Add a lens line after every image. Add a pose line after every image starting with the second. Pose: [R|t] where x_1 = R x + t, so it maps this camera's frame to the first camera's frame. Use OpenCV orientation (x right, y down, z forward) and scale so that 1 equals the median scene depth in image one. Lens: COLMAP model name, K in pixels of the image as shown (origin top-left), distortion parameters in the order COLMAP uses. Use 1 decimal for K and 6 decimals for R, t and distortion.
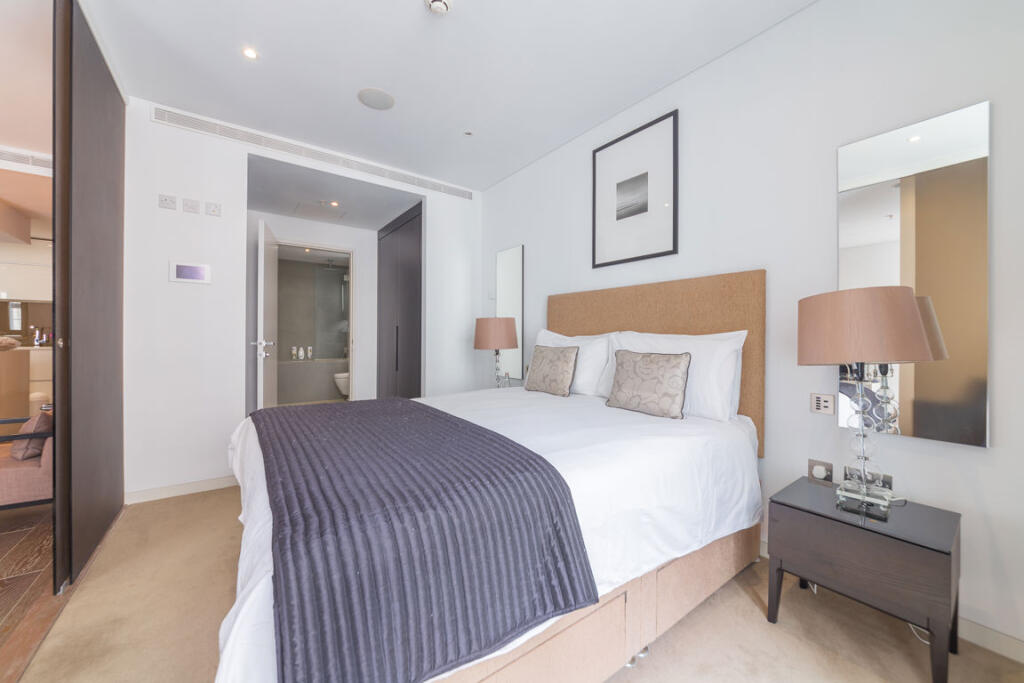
lens RADIAL K [[378.7, 0, 513.3], [0, 378.7, 340.7], [0, 0, 1]] dist [0.000099, 0.000007]
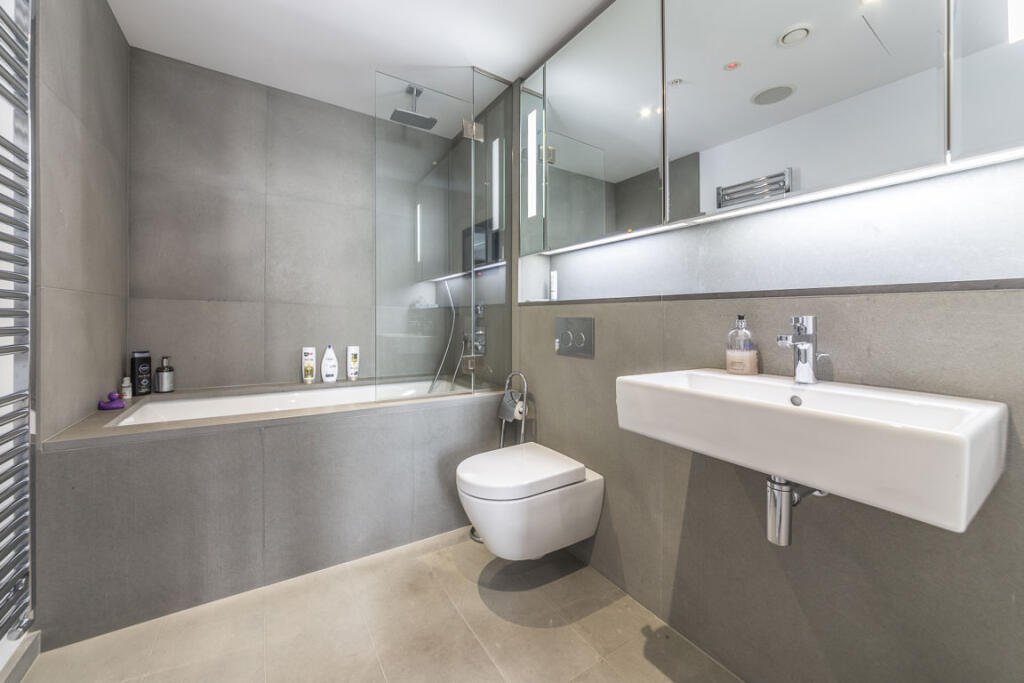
lens RADIAL K [[378.7, 0, 511.2], [0, 378.7, 336.7], [0, 0, 1]] dist [0.000099, 0.000007]
pose [[0.998720, -0.000422, -0.050584, -0.380170], [0.000550, 0.999997, 0.002522, 0.006743], [0.050583, -0.002547, 0.998717, 0.668711]]
